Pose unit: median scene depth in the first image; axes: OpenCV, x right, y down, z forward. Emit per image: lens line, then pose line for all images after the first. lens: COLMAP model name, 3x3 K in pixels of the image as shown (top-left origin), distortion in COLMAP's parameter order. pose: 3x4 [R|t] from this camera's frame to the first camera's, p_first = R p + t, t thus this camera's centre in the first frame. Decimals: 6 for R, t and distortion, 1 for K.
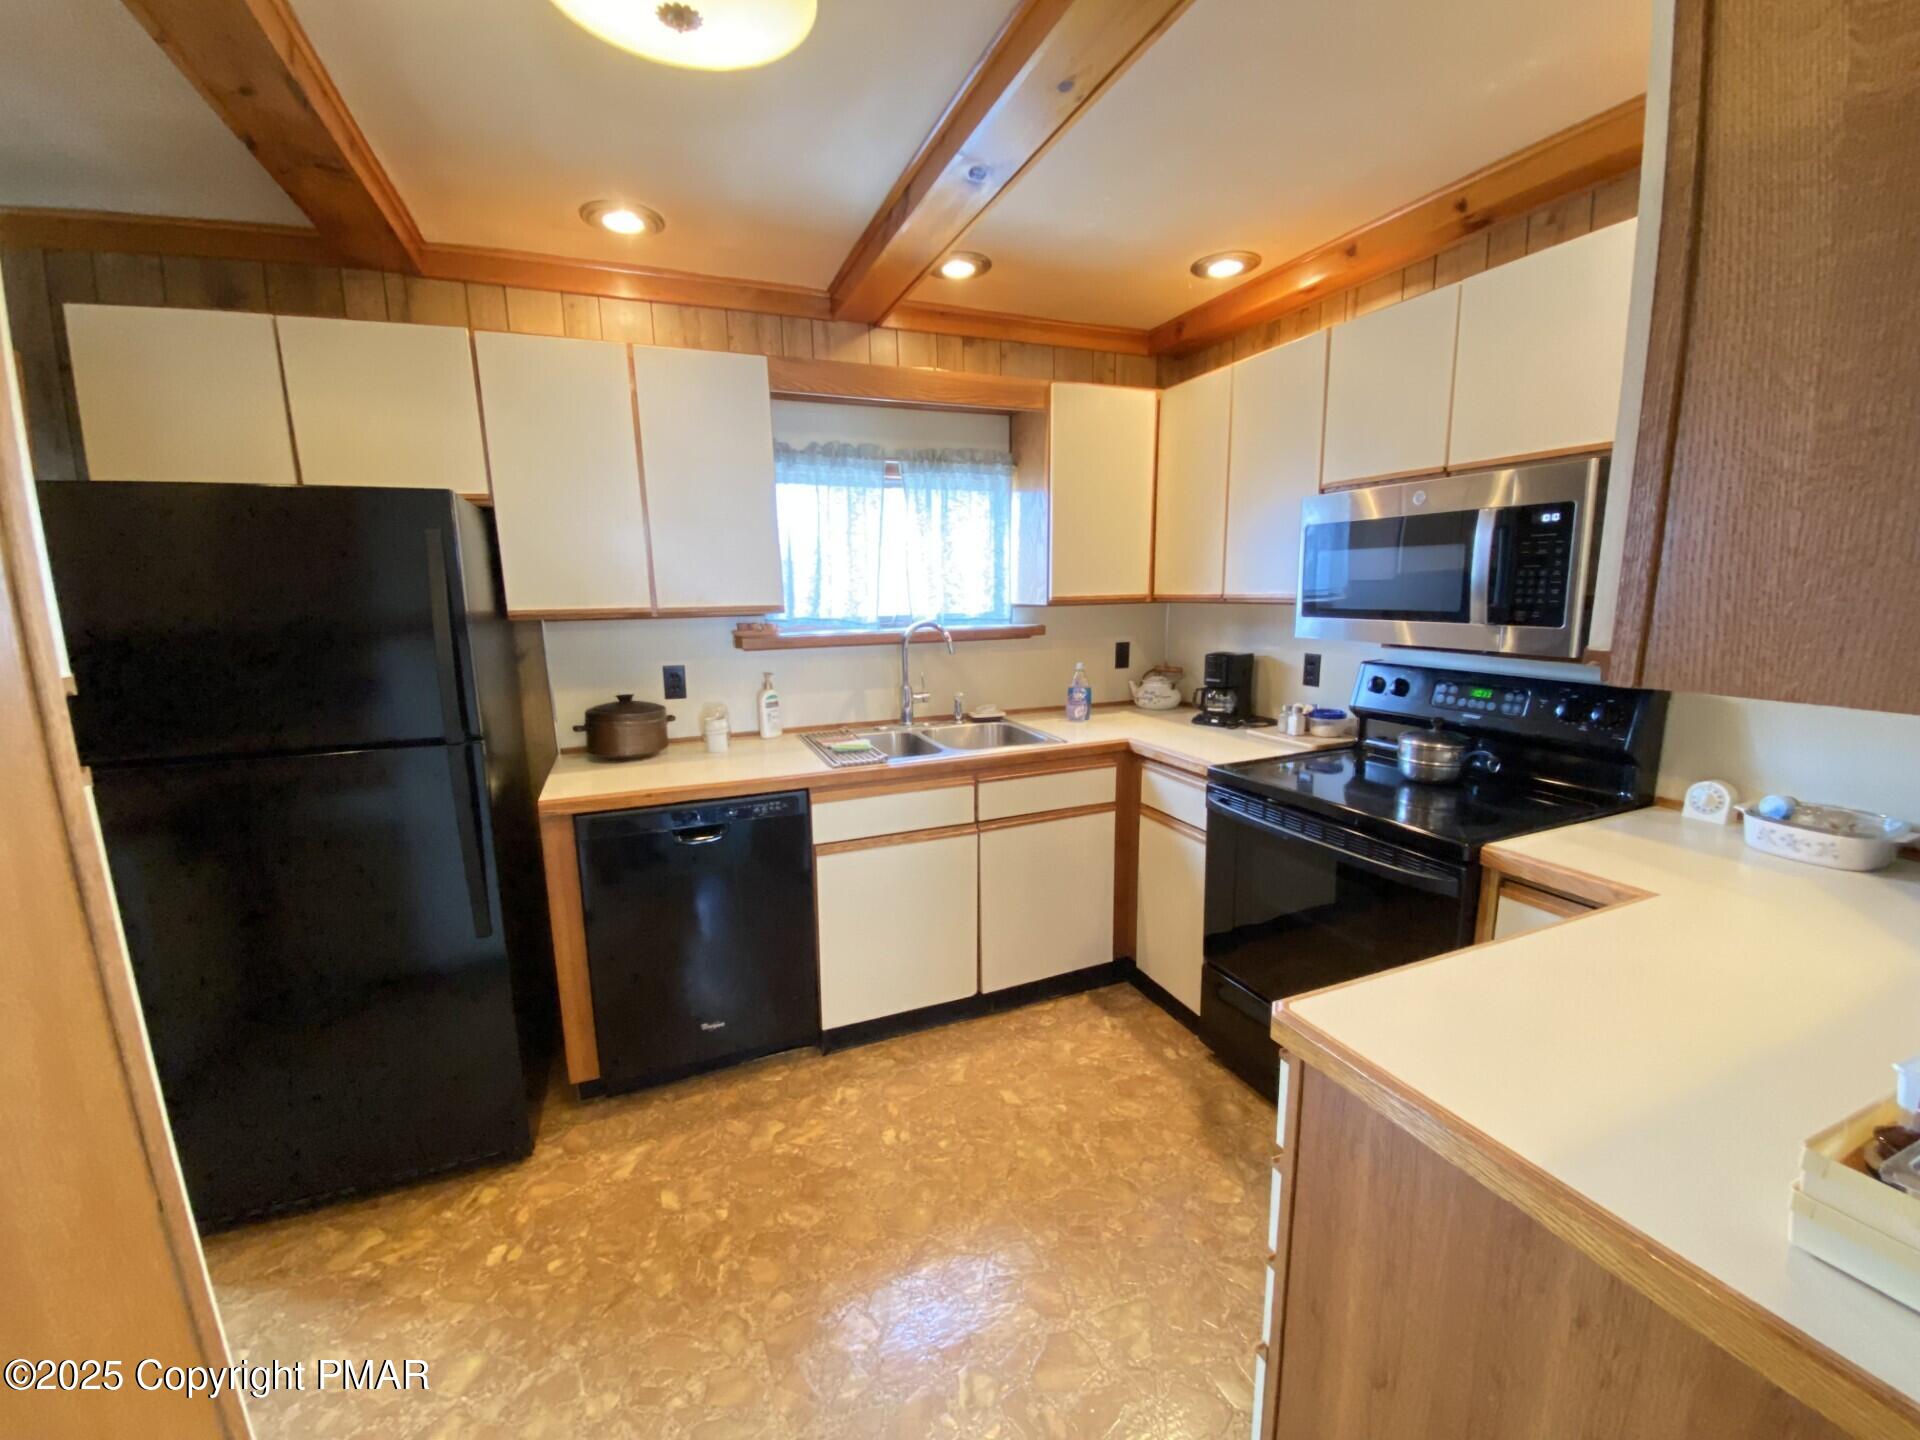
lens RADIAL K [[758.8, 0, 961.7], [0, 758.8, 718.9], [0, 0, 1]] dist [-0.000369, -0.000895]
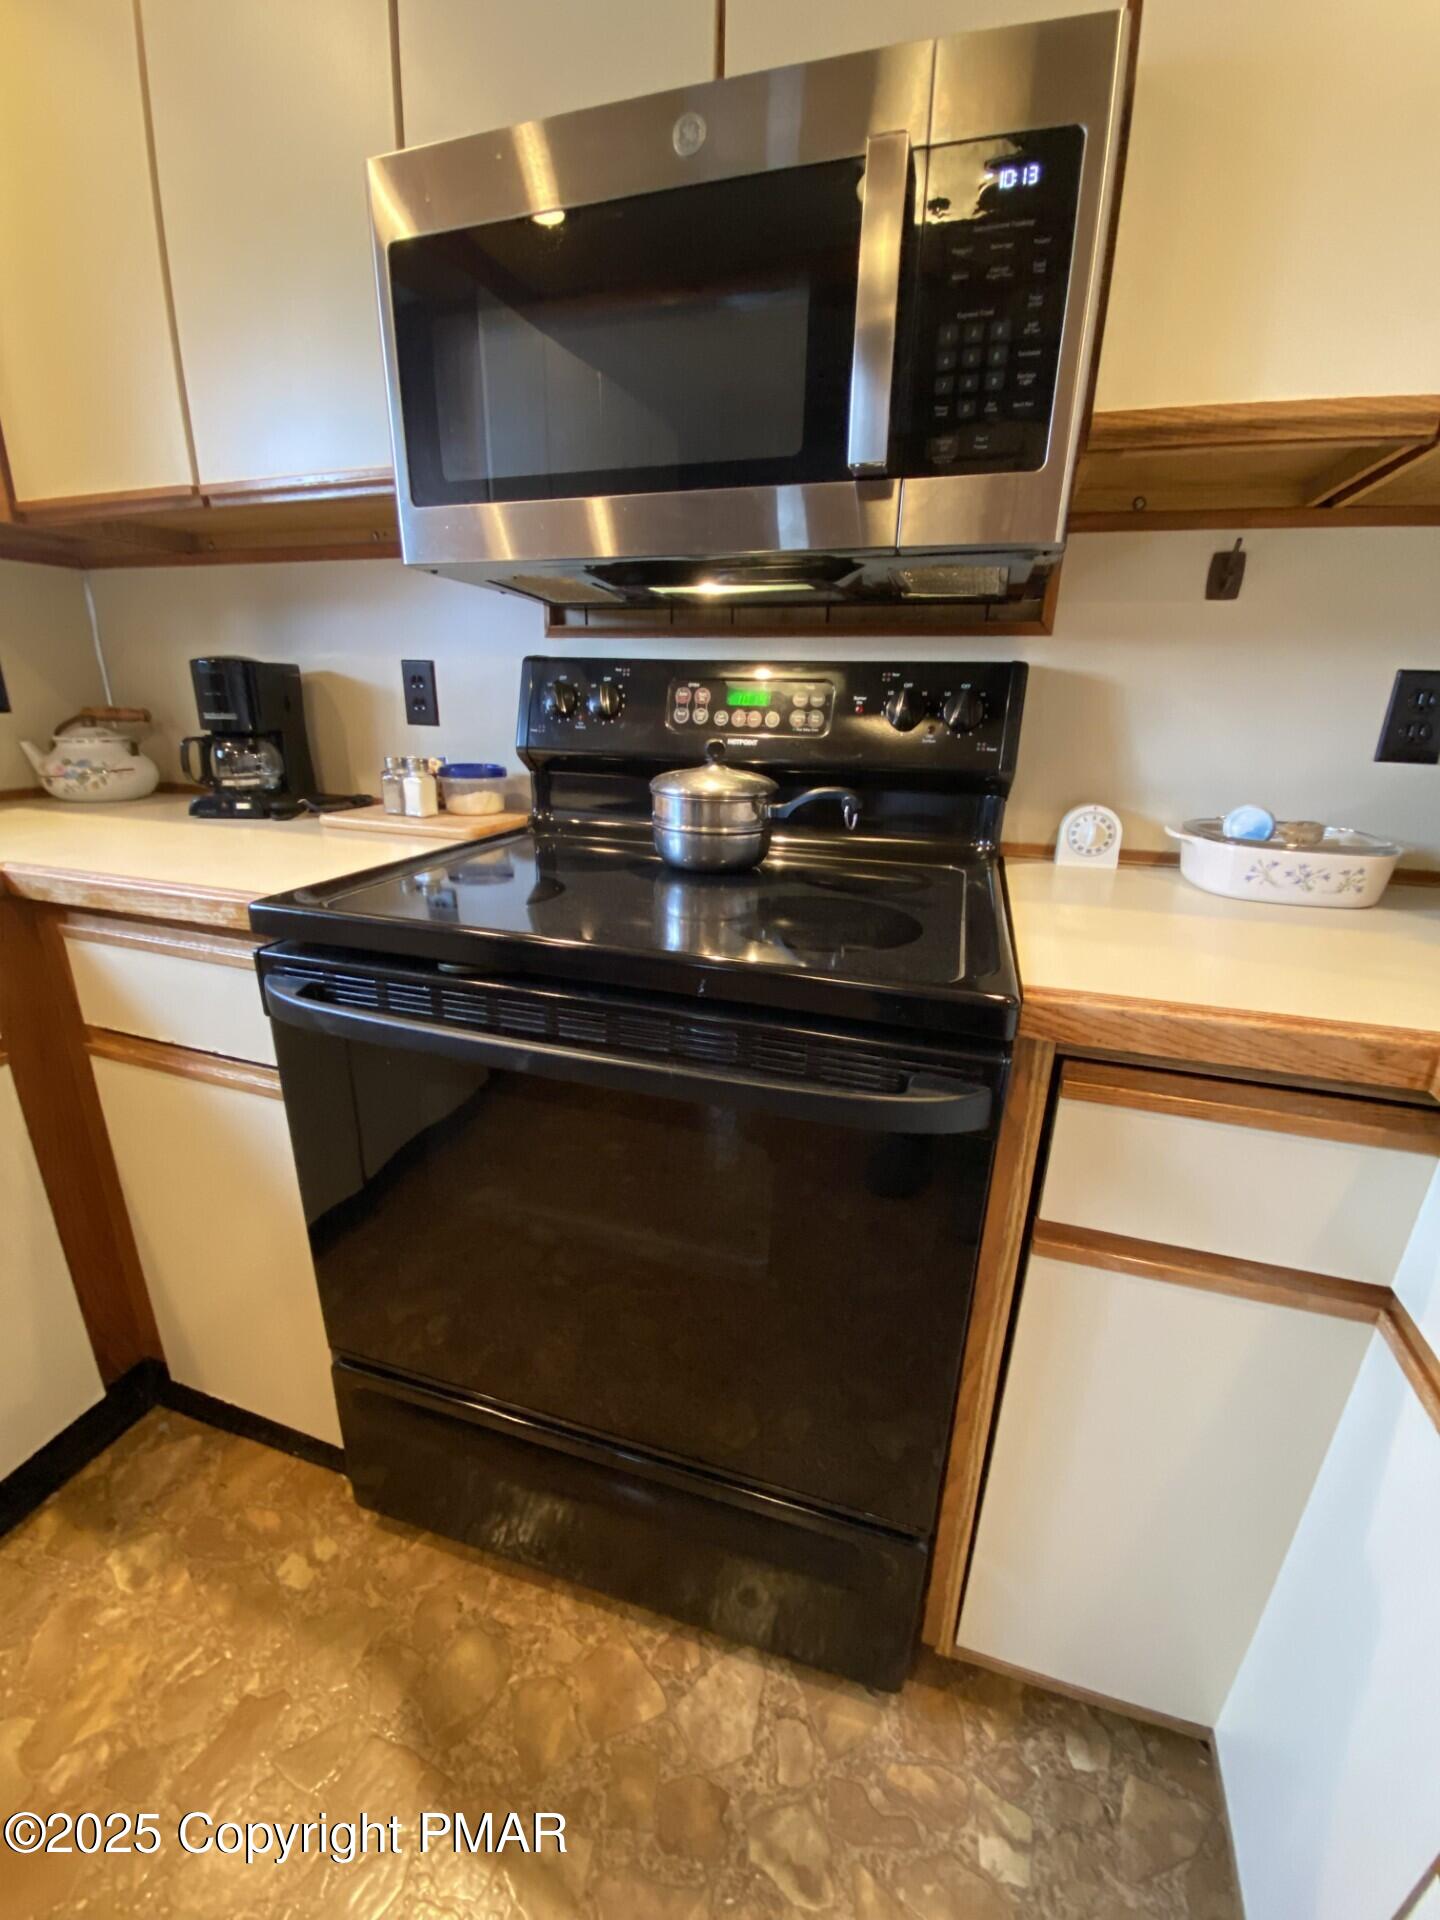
lens RADIAL K [[783.6, 0, 690.3], [0, 783.6, 967.1], [0, 0, 1]] dist [-0.004543, -0.005491]
pose [[0.665295, -0.210191, 0.716381, 0.172838], [0.096894, 0.975744, 0.196305, 0.035228], [-0.740266, -0.061188, 0.669524, 0.536111]]
